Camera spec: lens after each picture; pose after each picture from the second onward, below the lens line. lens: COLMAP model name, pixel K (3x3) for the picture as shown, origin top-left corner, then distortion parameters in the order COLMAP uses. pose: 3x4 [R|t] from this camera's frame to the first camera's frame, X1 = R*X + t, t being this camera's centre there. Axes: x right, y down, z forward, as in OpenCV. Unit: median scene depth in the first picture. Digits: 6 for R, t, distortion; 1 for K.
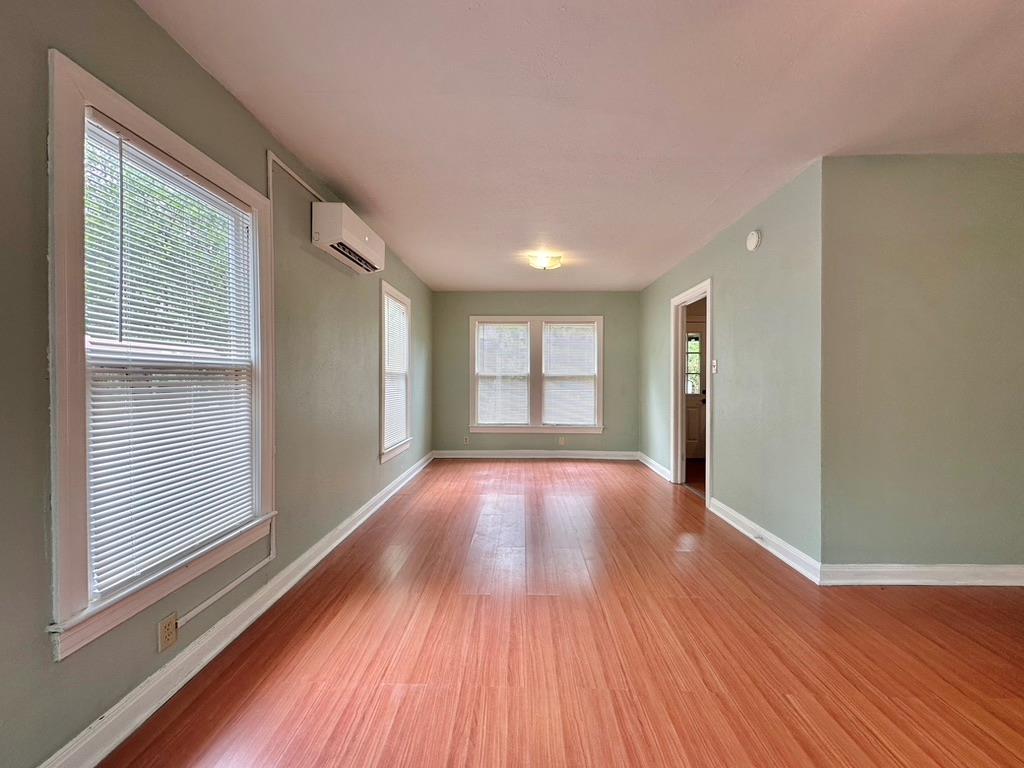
lens RADIAL K [[408.0, 0, 513.1], [0, 408.0, 384.3], [0, 0, 1]] dist [-0.002941, 0.000438]
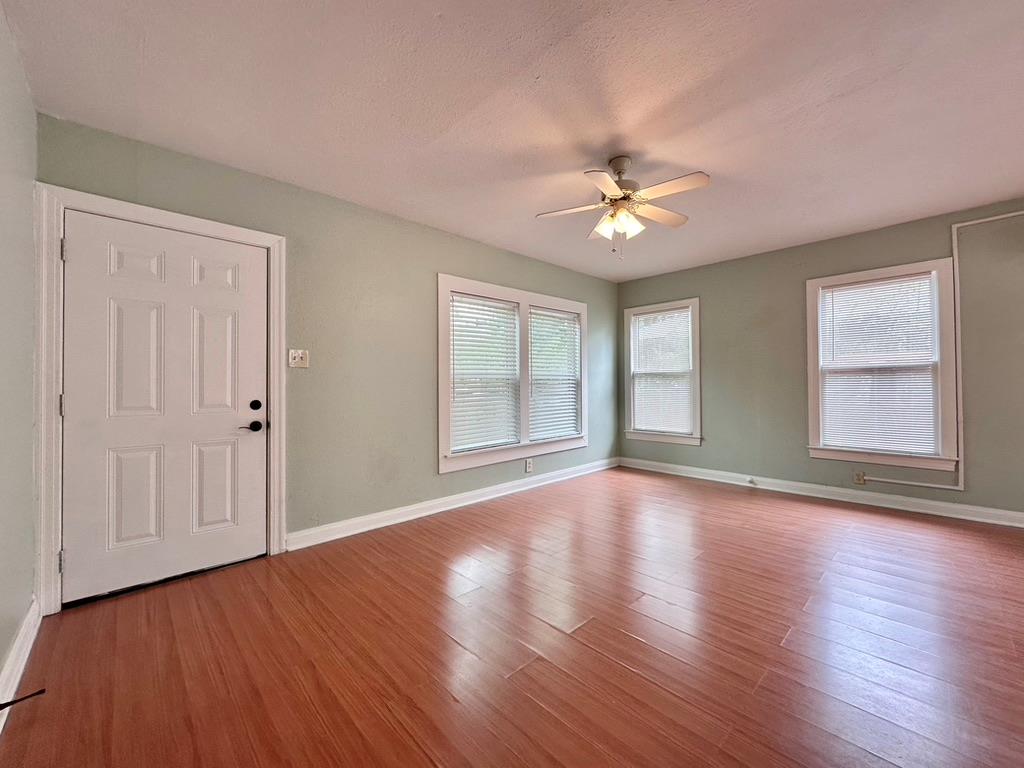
lens RADIAL K [[408.0, 0, 511.3], [0, 408.0, 382.4], [0, 0, 1]] dist [-0.002941, 0.000438]
pose [[-0.709609, 0.001000, -0.704595, 1.185933], [-0.001486, 0.999995, 0.002915, 0.019635], [0.704594, 0.003116, -0.709604, 0.637660]]
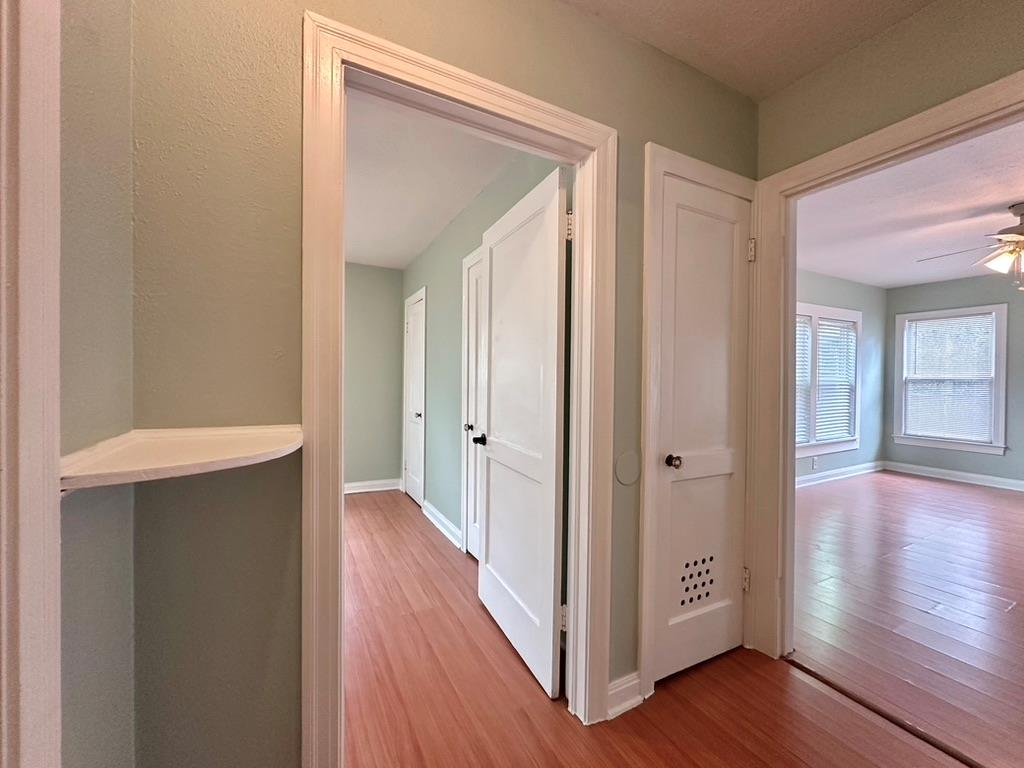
lens RADIAL K [[408.0, 0, 510.6], [0, 408.0, 383.6], [0, 0, 1]] dist [-0.002941, 0.000438]
pose [[-0.873523, 0.000490, -0.486783, 1.935875], [-0.012995, 0.999620, 0.024326, -0.016087], [0.486610, 0.027575, -0.873184, 0.463512]]
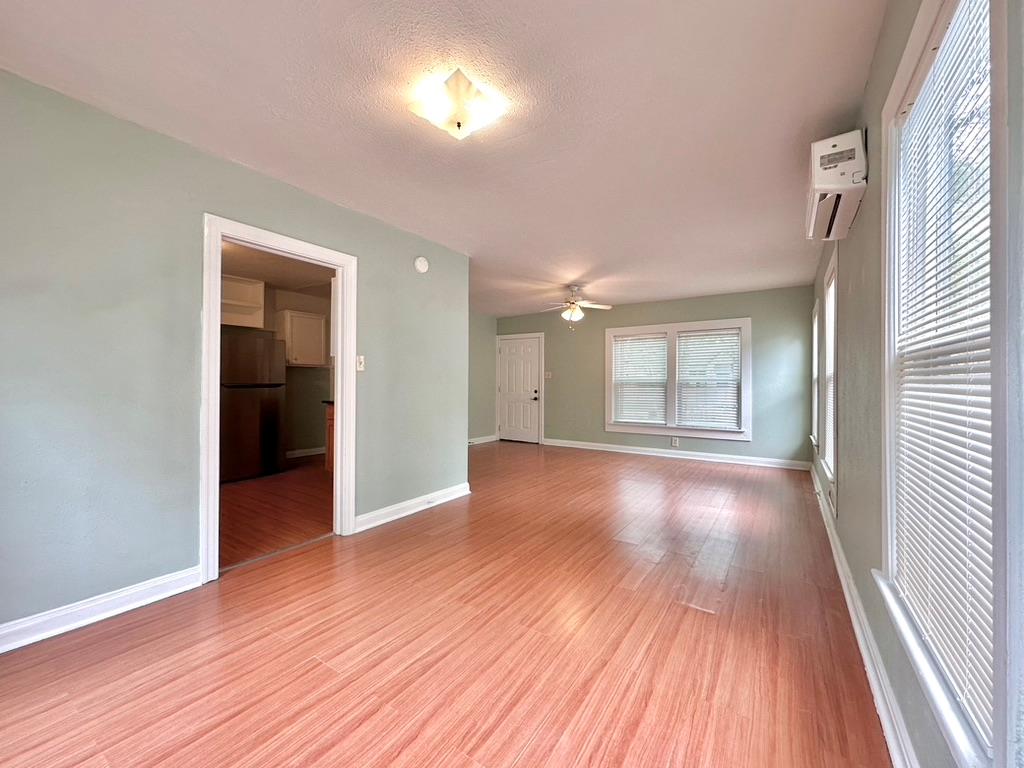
lens RADIAL K [[408.0, 0, 508.7], [0, 408.0, 385.2], [0, 0, 1]] dist [-0.002941, 0.000438]
pose [[-0.839337, -0.005995, 0.543579, -0.283179], [0.001975, 0.999899, 0.014079, -0.005296], [-0.543608, 0.012890, -0.839240, 1.876495]]
